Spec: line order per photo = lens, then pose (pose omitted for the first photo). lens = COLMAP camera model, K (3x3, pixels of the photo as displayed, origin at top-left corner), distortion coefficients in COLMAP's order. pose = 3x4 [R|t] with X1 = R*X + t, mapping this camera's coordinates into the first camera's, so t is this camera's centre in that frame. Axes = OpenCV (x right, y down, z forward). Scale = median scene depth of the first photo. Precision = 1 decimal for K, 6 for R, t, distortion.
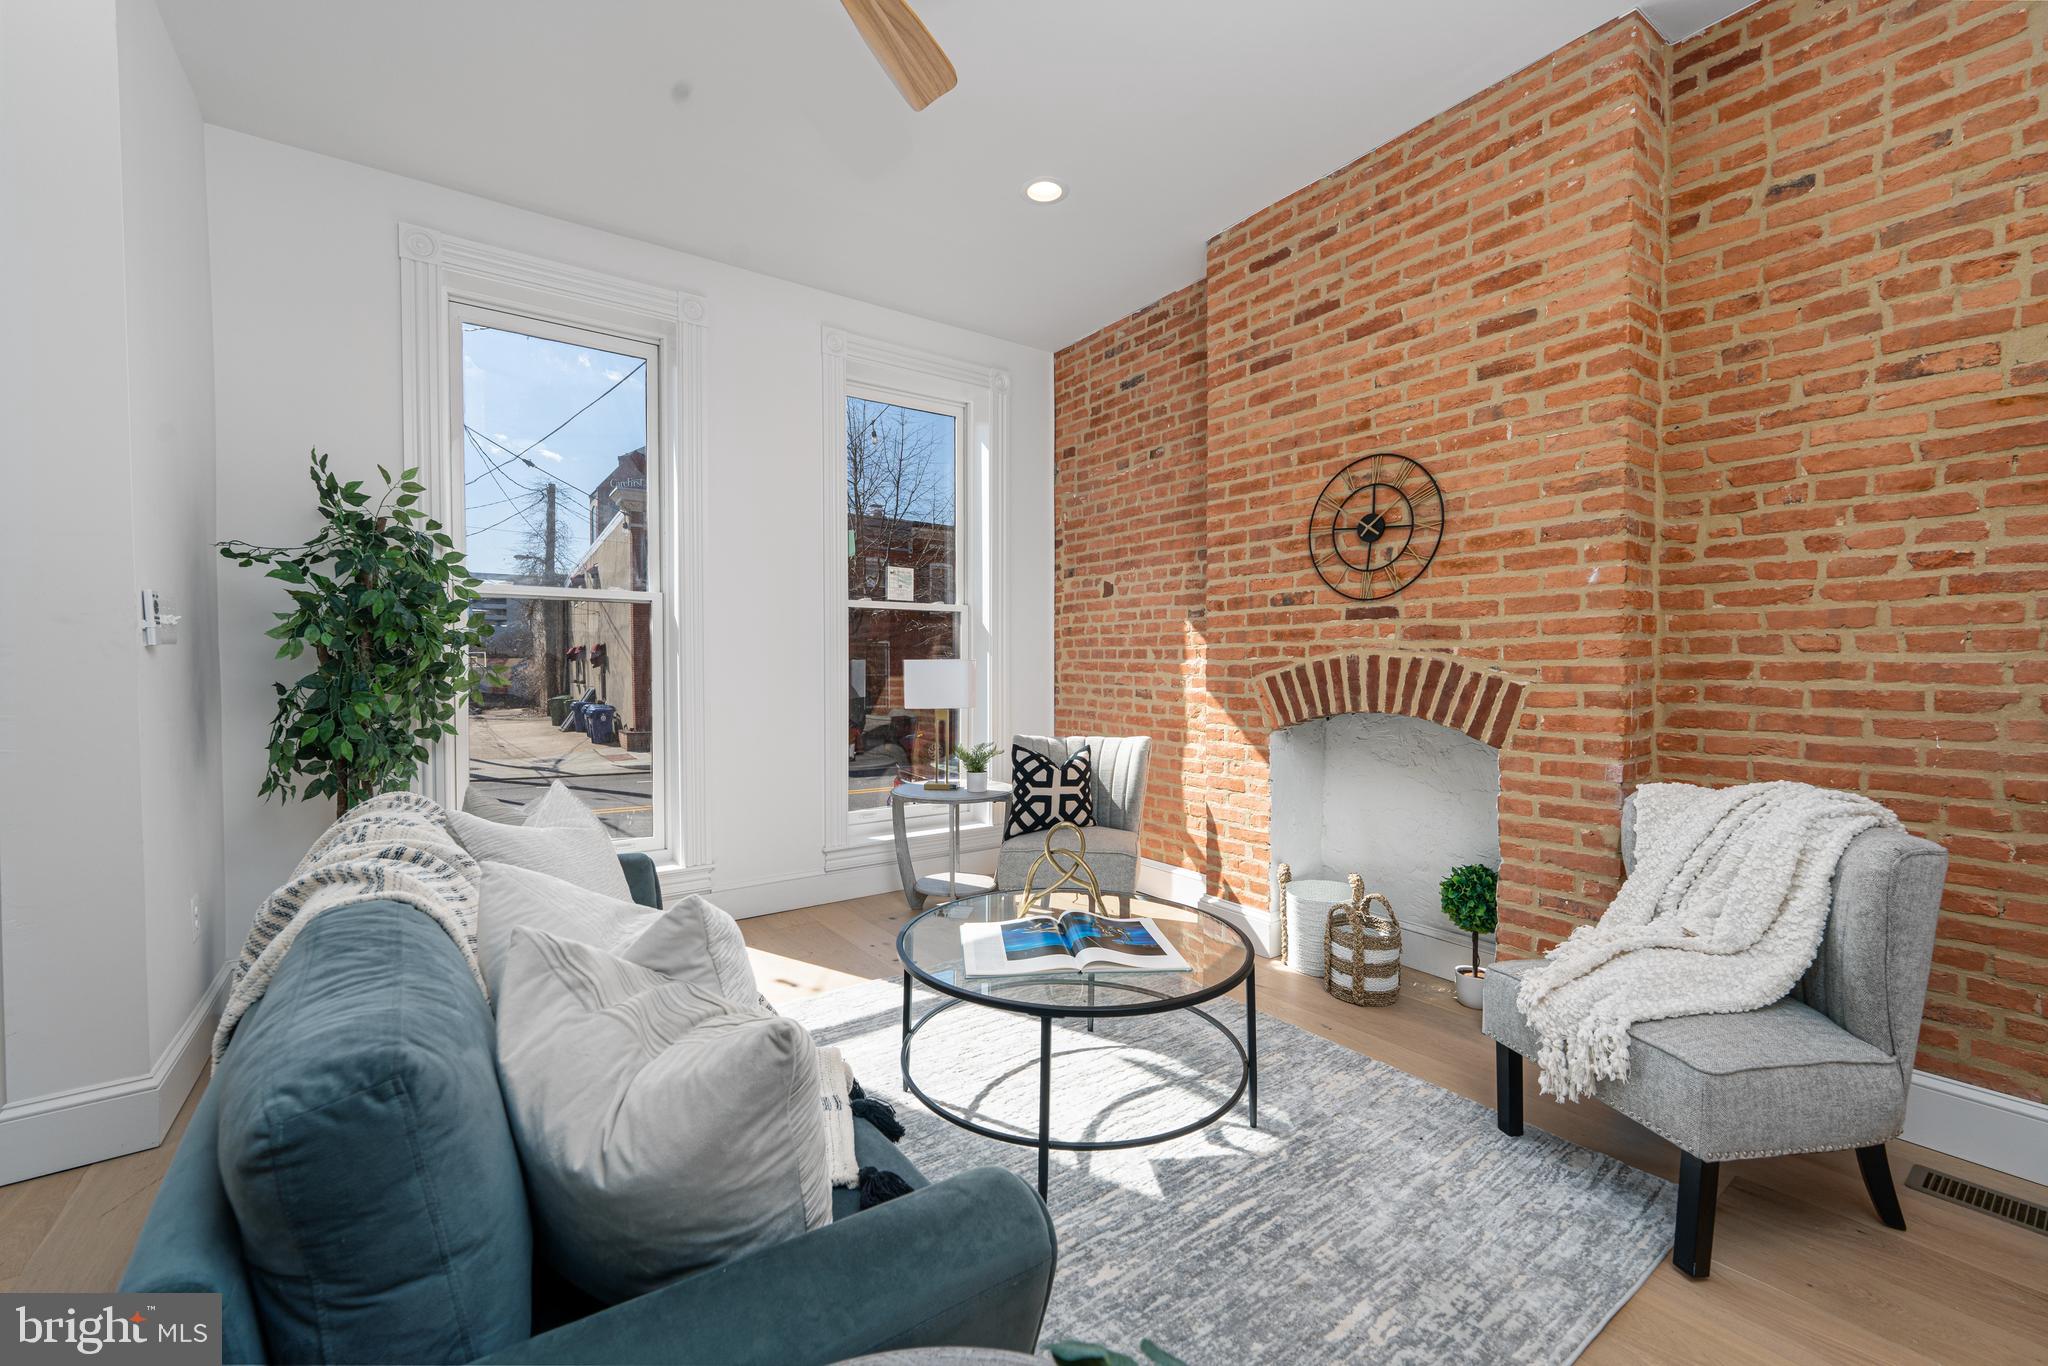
lens RADIAL K [[836.4, 0, 1028.8], [0, 836.4, 687.6], [0, 0, 1]] dist [0.000790, -0.000957]
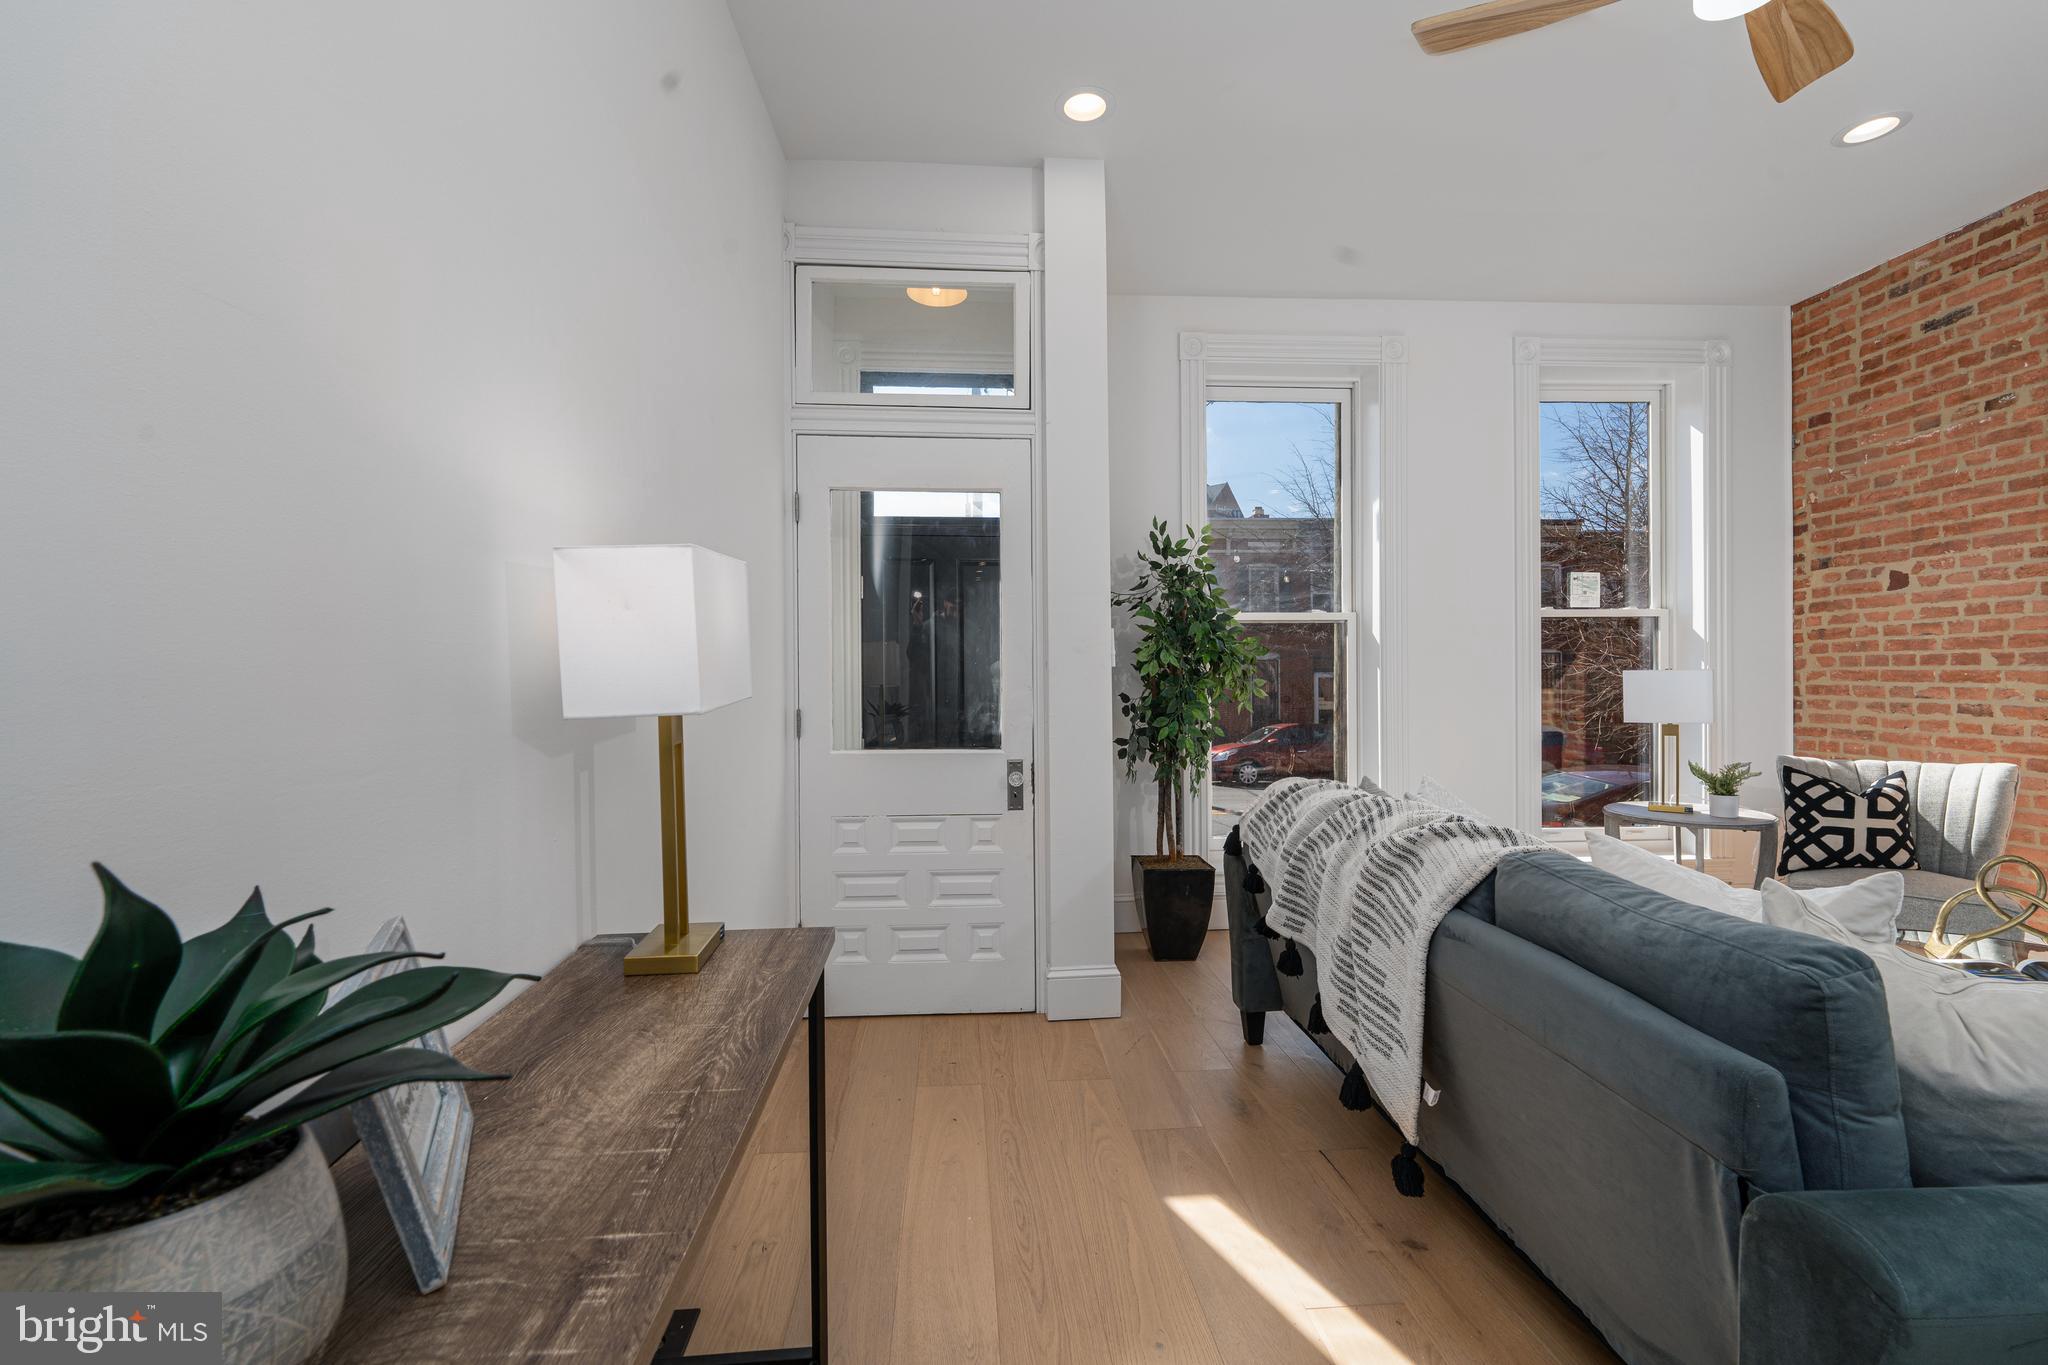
lens RADIAL K [[859.0, 0, 996.7], [0, 859.0, 685.0], [0, 0, 1]] dist [0.000848, 0.000240]
pose [[0.845763, -0.005313, -0.533533, -0.233673], [-0.005342, 0.999816, -0.018425, 0.004614], [0.533532, 0.018433, 0.845579, -0.195336]]
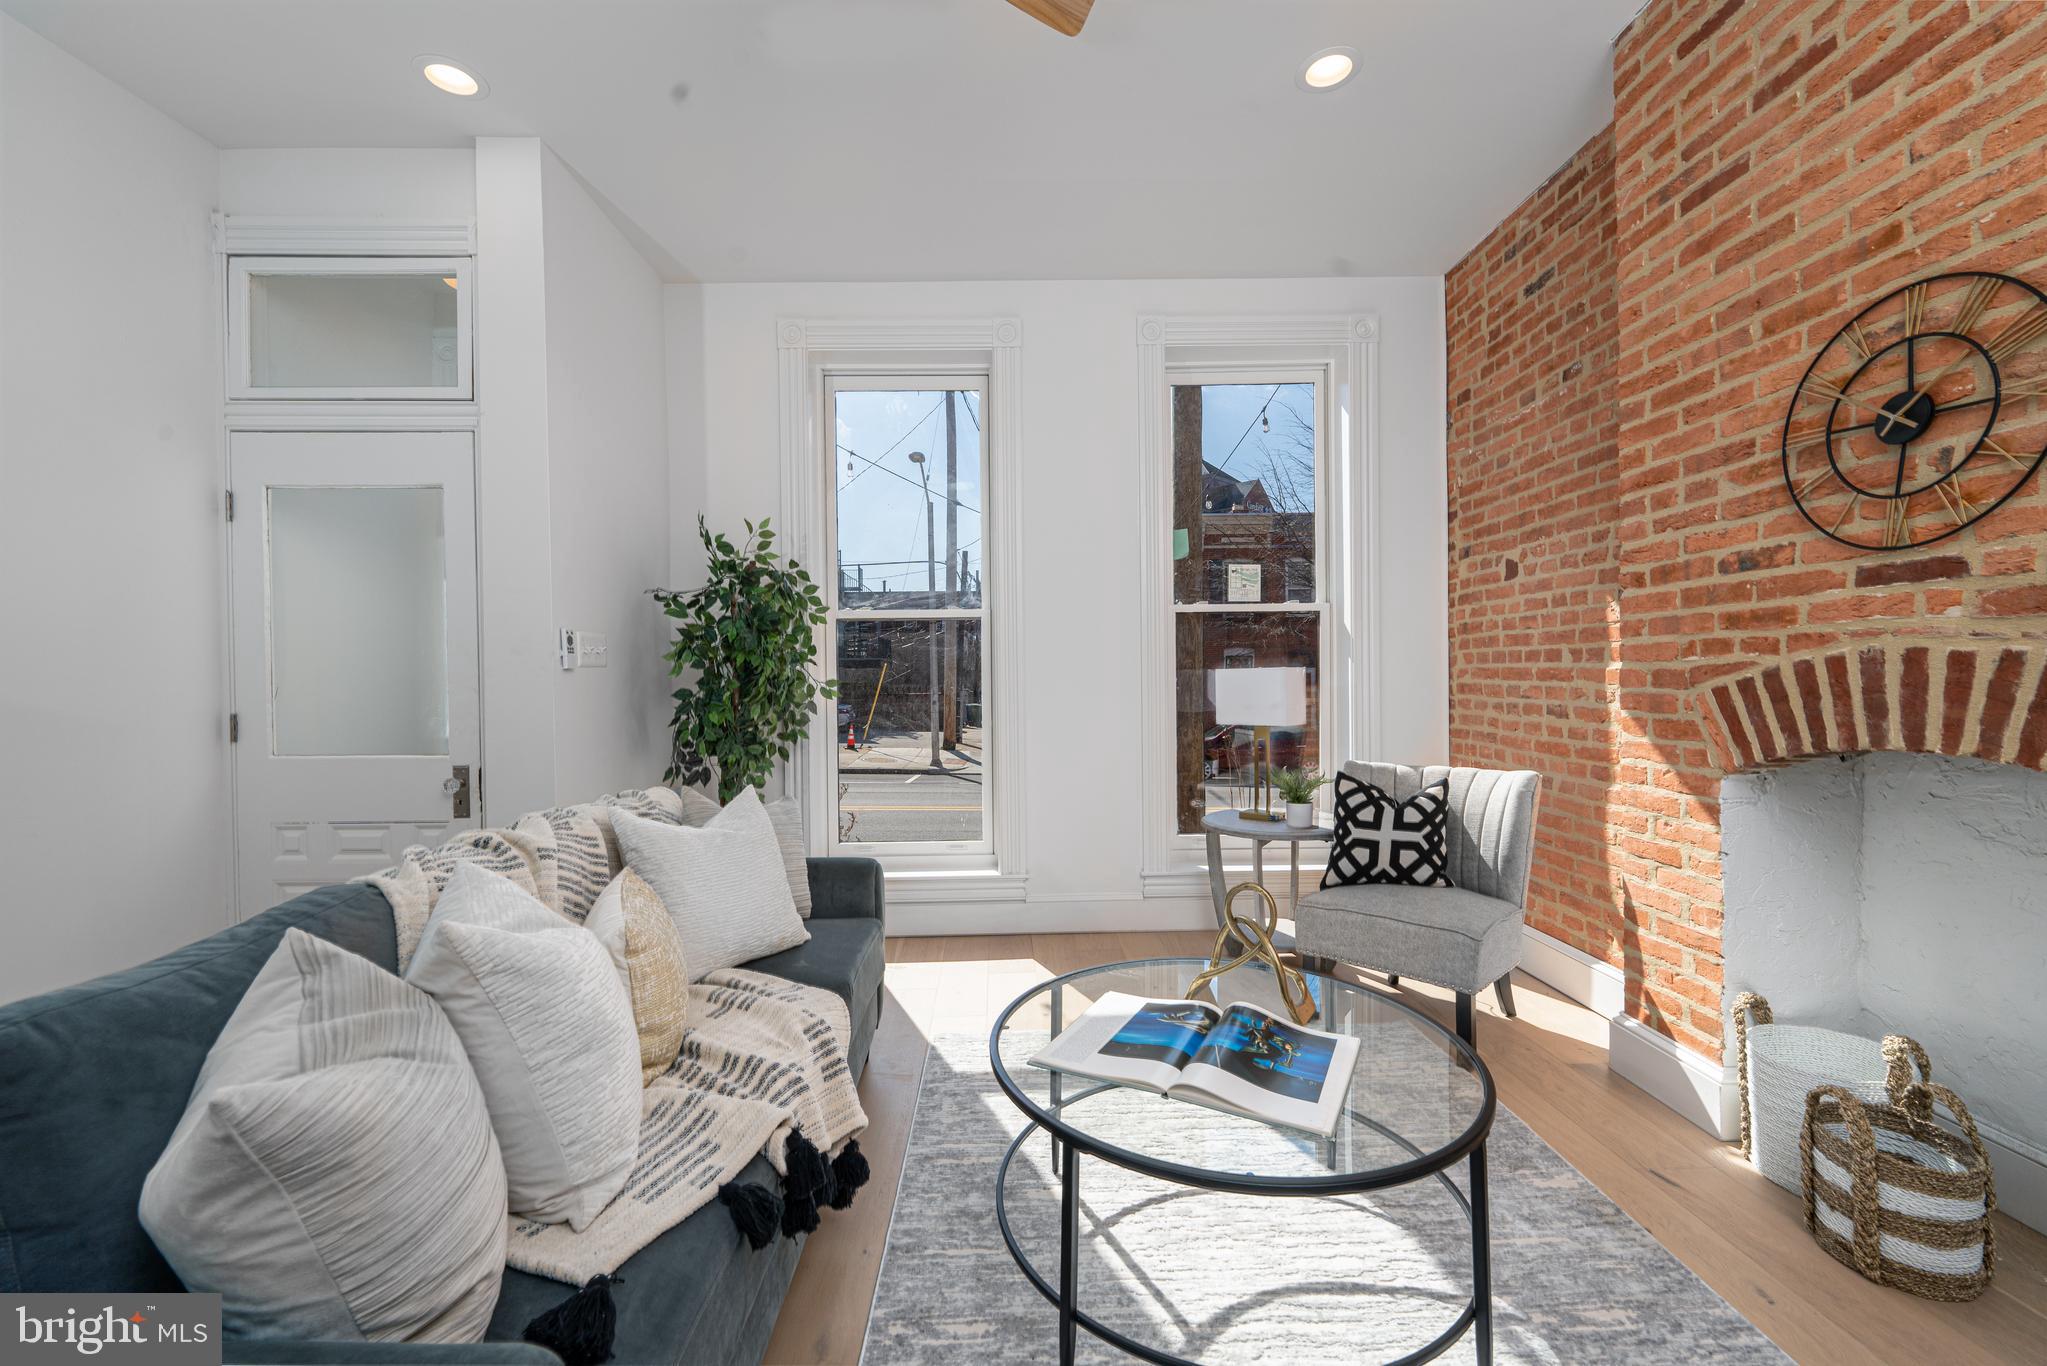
lens RADIAL K [[836.0, 0, 1028.3], [0, 836.0, 687.6], [0, 0, 1]] dist [0.000790, -0.000957]
pose [[0.816878, -0.003533, -0.576800, 0.202073], [-0.002918, 0.999943, -0.010257, -0.004195], [0.576803, 0.010062, 0.816821, 0.171527]]
